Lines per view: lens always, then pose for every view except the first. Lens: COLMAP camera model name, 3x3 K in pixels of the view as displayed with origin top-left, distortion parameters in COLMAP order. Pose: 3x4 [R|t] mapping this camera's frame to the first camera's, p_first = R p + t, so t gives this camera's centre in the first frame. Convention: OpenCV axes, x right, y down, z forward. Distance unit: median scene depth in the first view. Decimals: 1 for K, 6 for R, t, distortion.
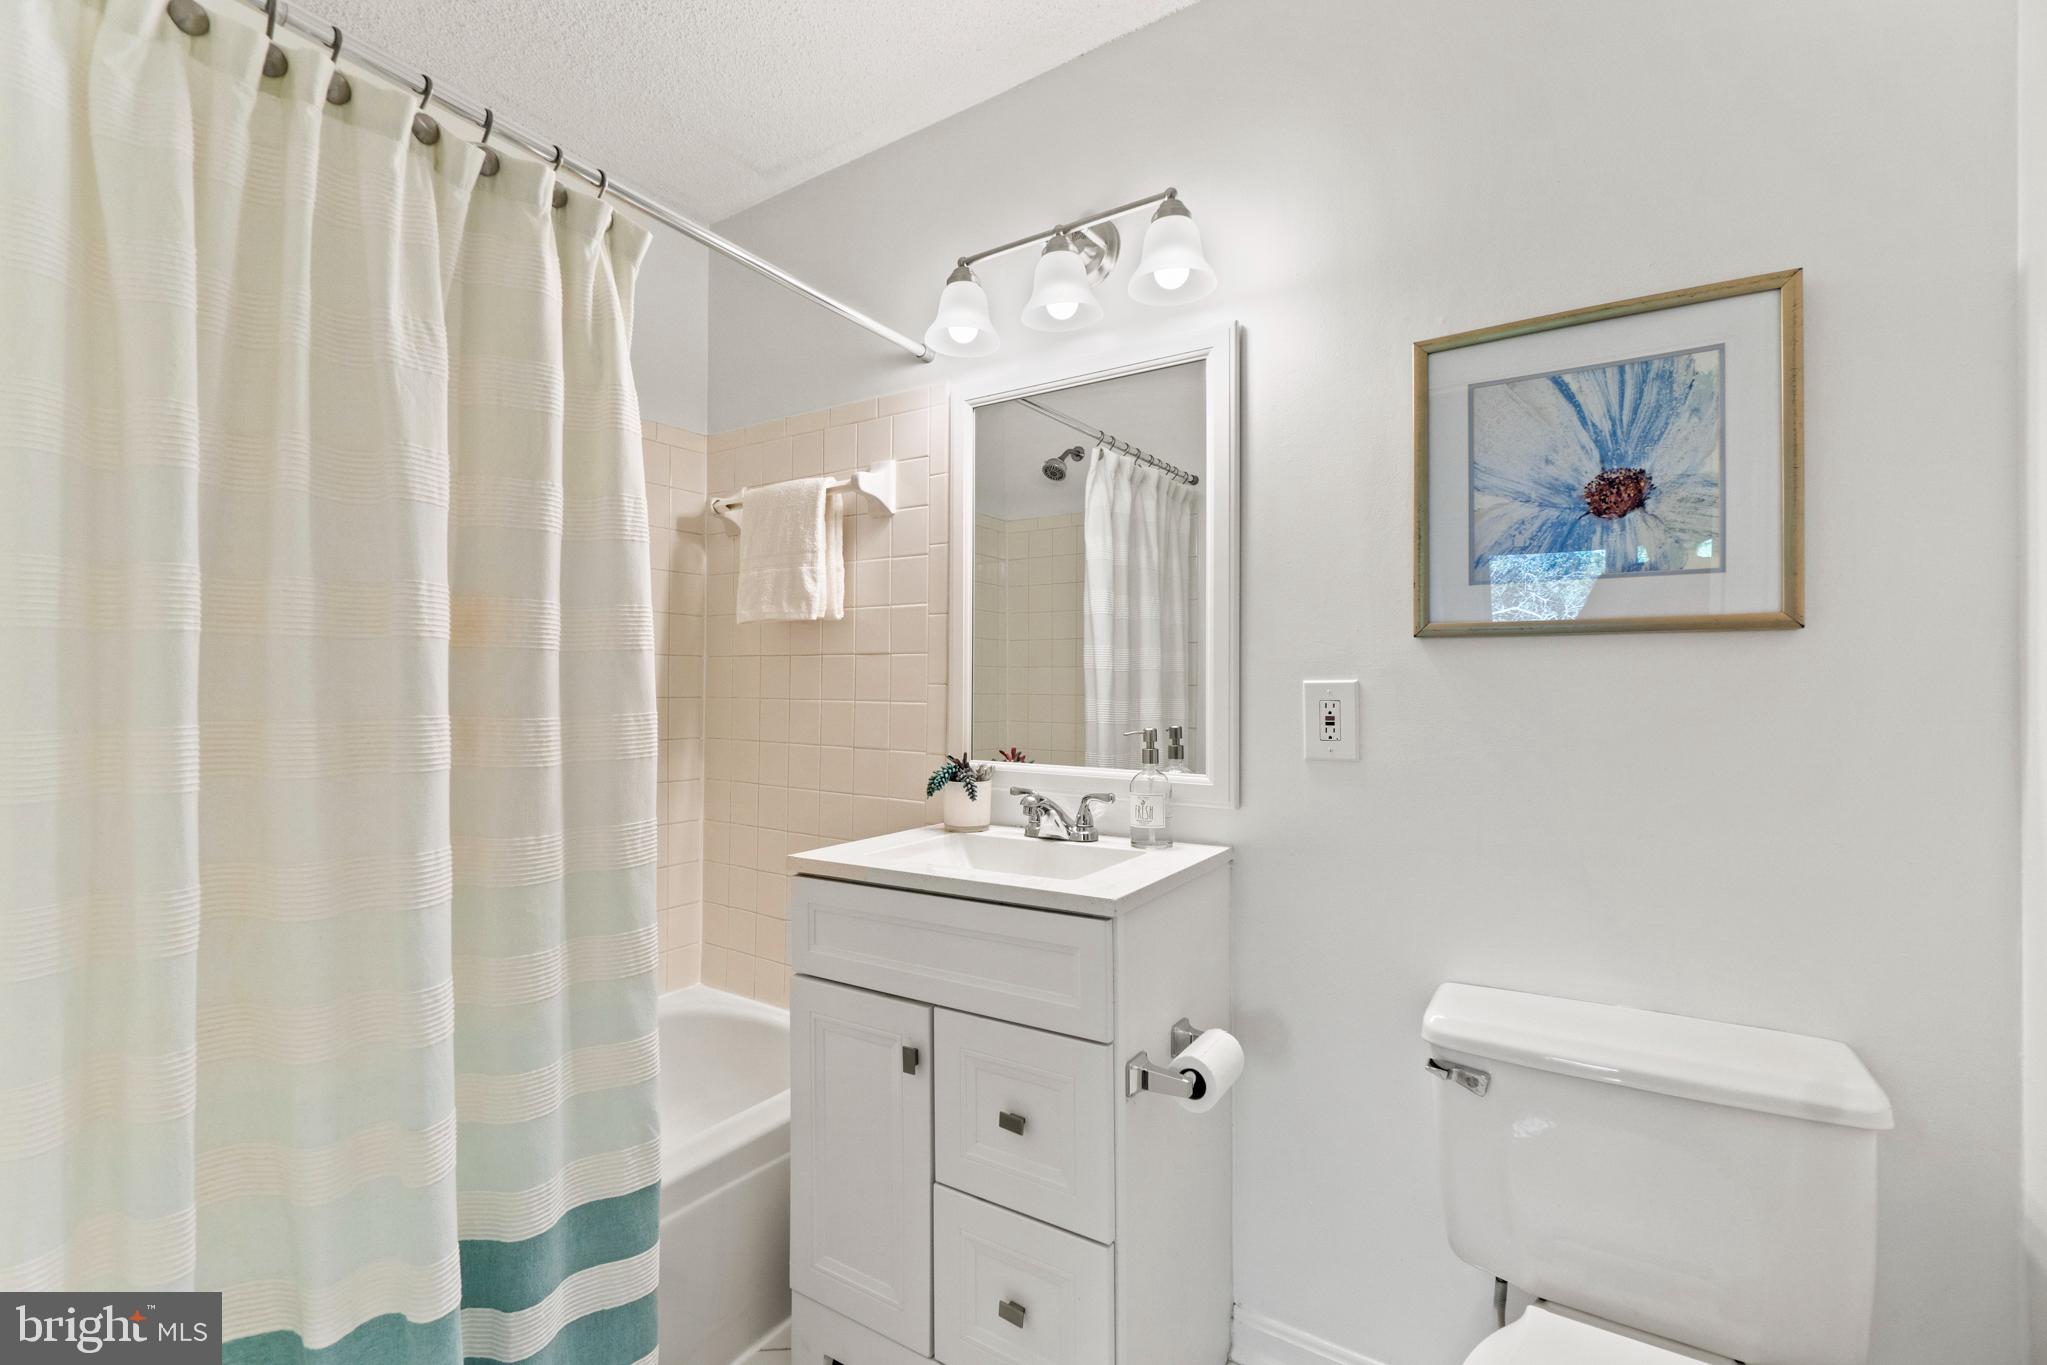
lens RADIAL K [[870.4, 0, 1023.5], [0, 870.4, 682.5], [0, 0, 1]] dist [0.001319, 0.000090]
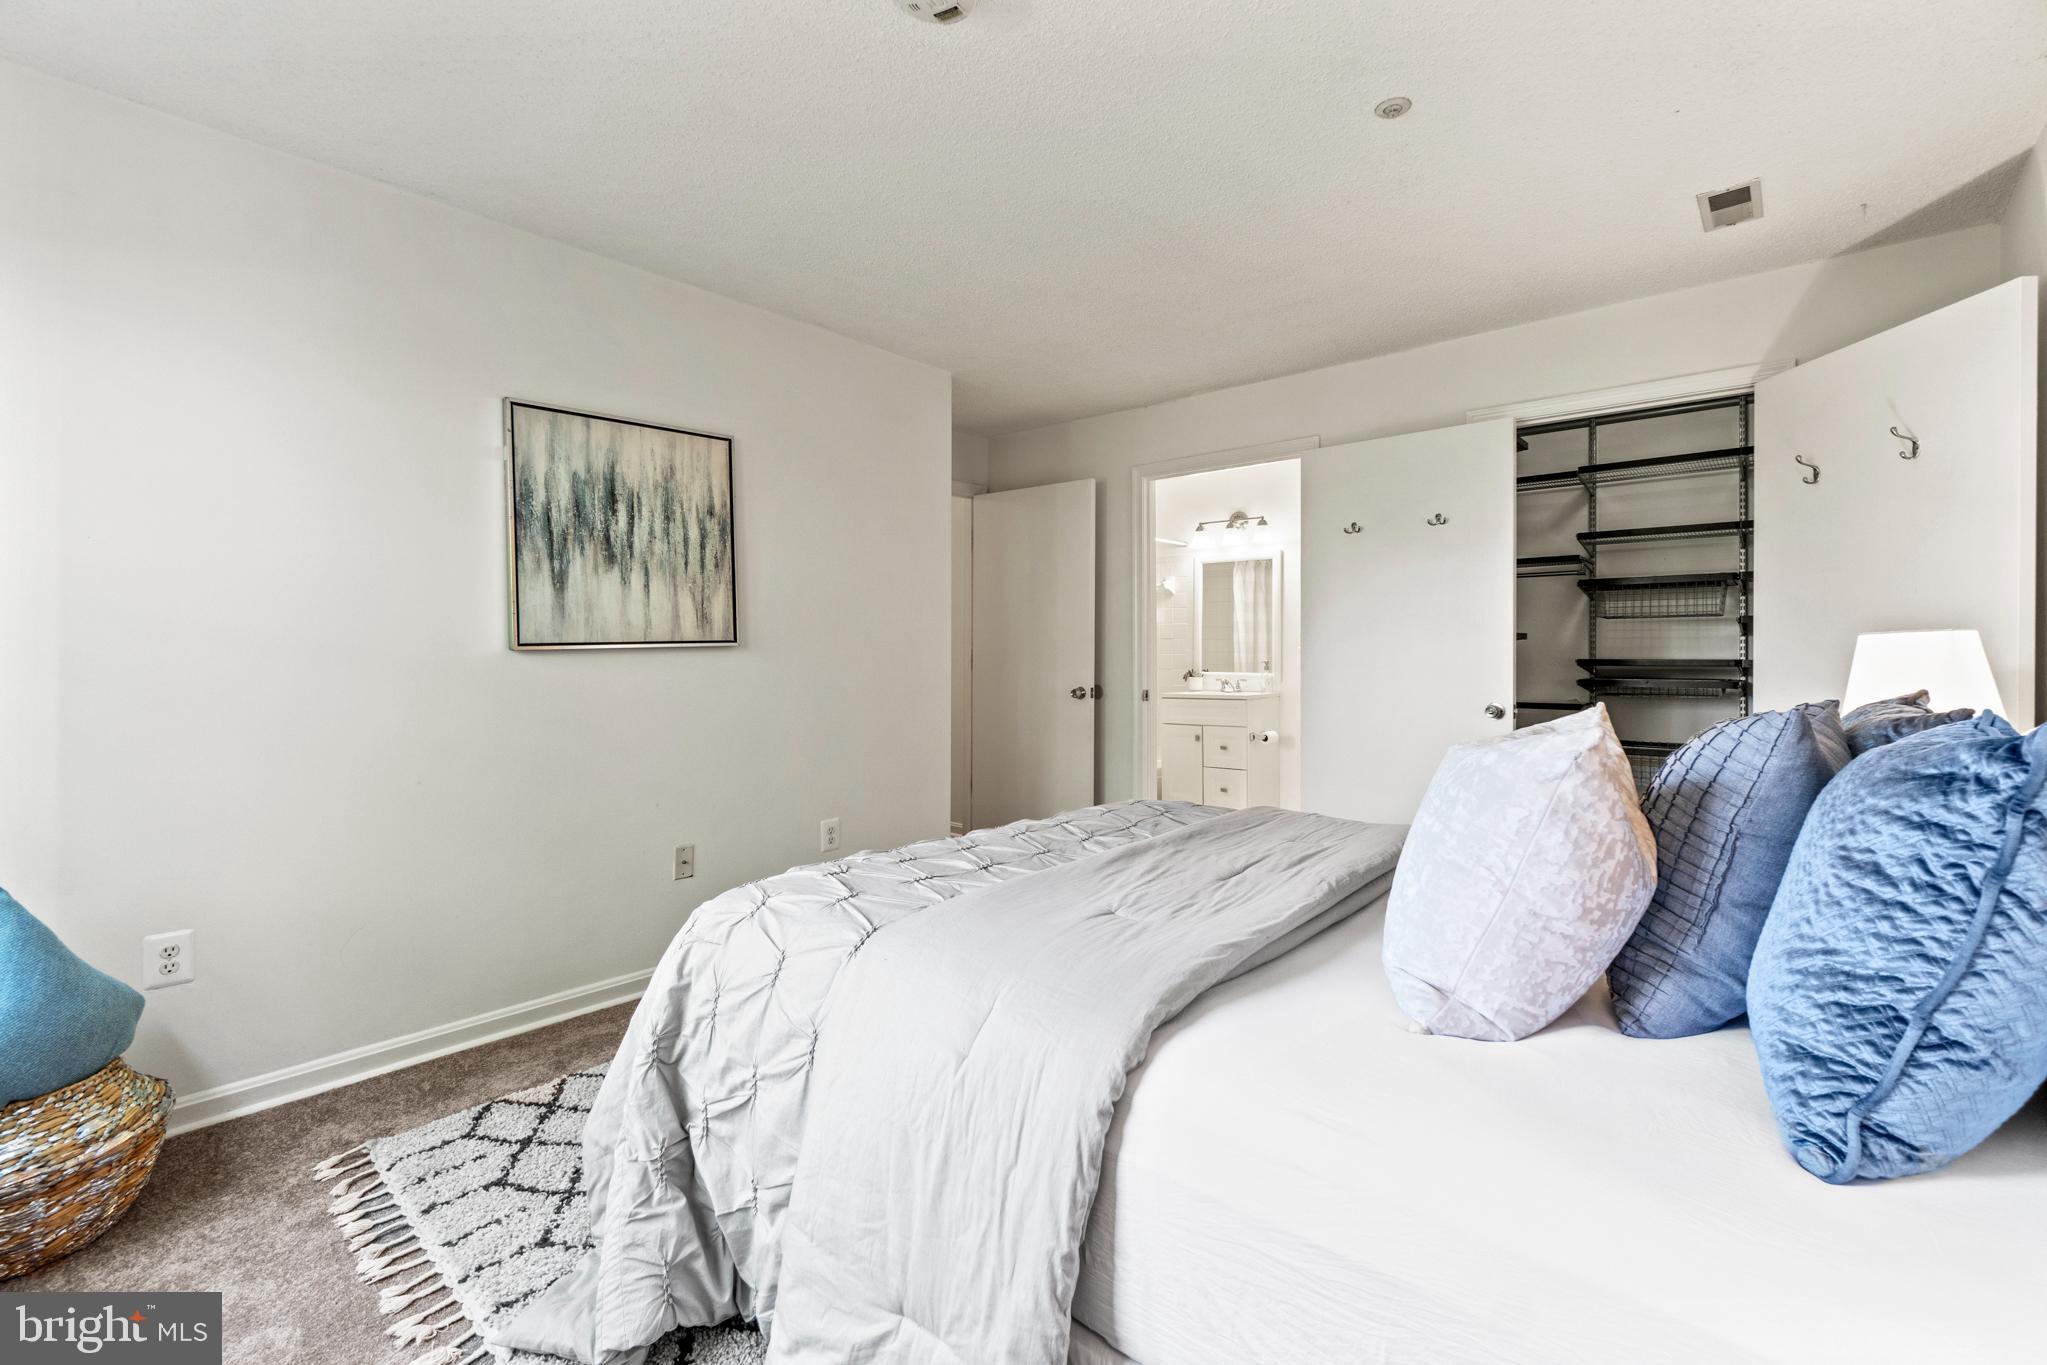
lens RADIAL K [[894.9, 0, 1007.2], [0, 894.9, 663.0], [0, 0, 1]] dist [0.000344, -0.000248]
pose [[0.988601, -0.002115, -0.150542, -0.290673], [0.005781, 0.999697, 0.023916, -0.027816], [0.150446, -0.024514, 0.988314, -2.562755]]
